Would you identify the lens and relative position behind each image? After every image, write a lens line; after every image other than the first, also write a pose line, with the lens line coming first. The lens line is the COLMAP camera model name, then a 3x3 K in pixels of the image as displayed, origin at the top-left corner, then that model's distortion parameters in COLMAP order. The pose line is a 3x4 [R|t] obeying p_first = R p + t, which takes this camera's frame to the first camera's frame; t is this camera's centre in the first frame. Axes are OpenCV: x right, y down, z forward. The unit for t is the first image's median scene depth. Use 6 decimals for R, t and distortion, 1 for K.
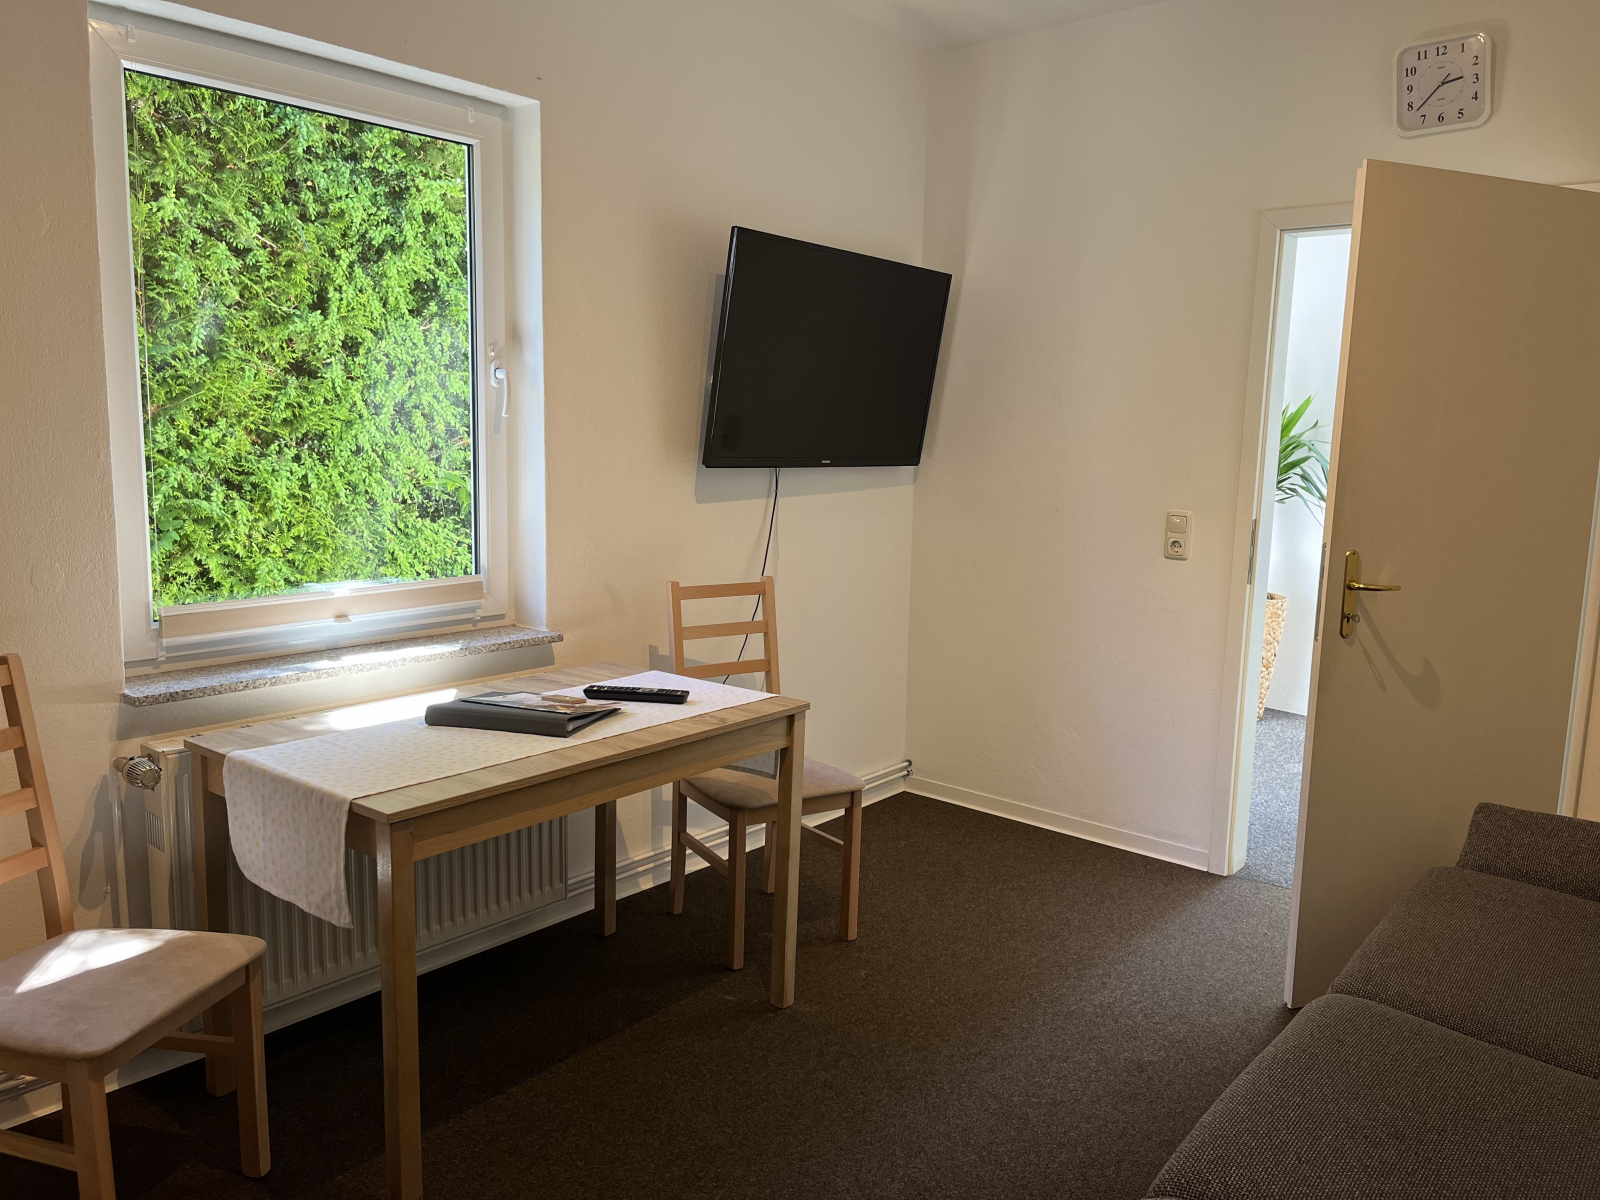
lens RADIAL K [[1220.3, 0, 806.6], [0, 1220.3, 609.0], [0, 0, 1]] dist [0.060608, -0.041422]
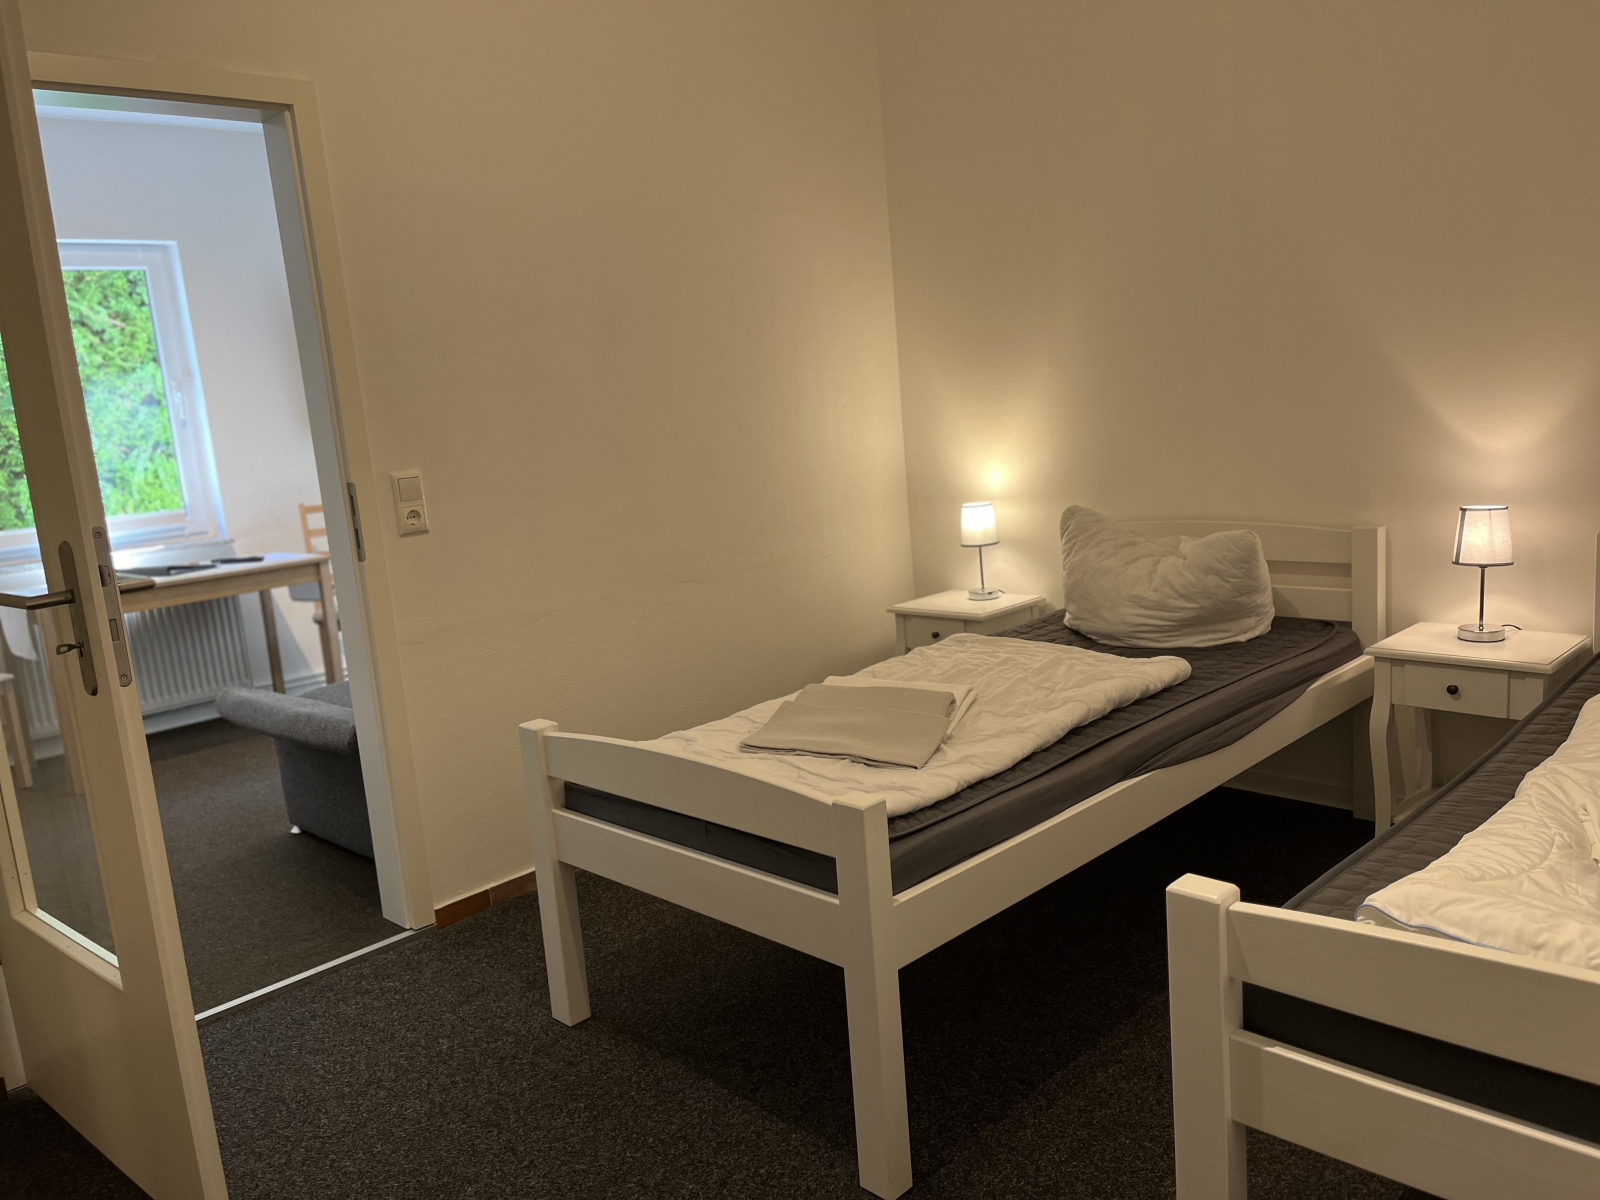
lens RADIAL K [[1220.3, 0, 793.1], [0, 1220.3, 596.6], [0, 0, 1]] dist [0.060608, -0.041422]
pose [[0.989761, -0.094876, -0.106639, 0.545134], [0.096276, 0.995322, 0.008042, 0.117466], [0.105377, -0.018226, 0.994265, -0.475794]]
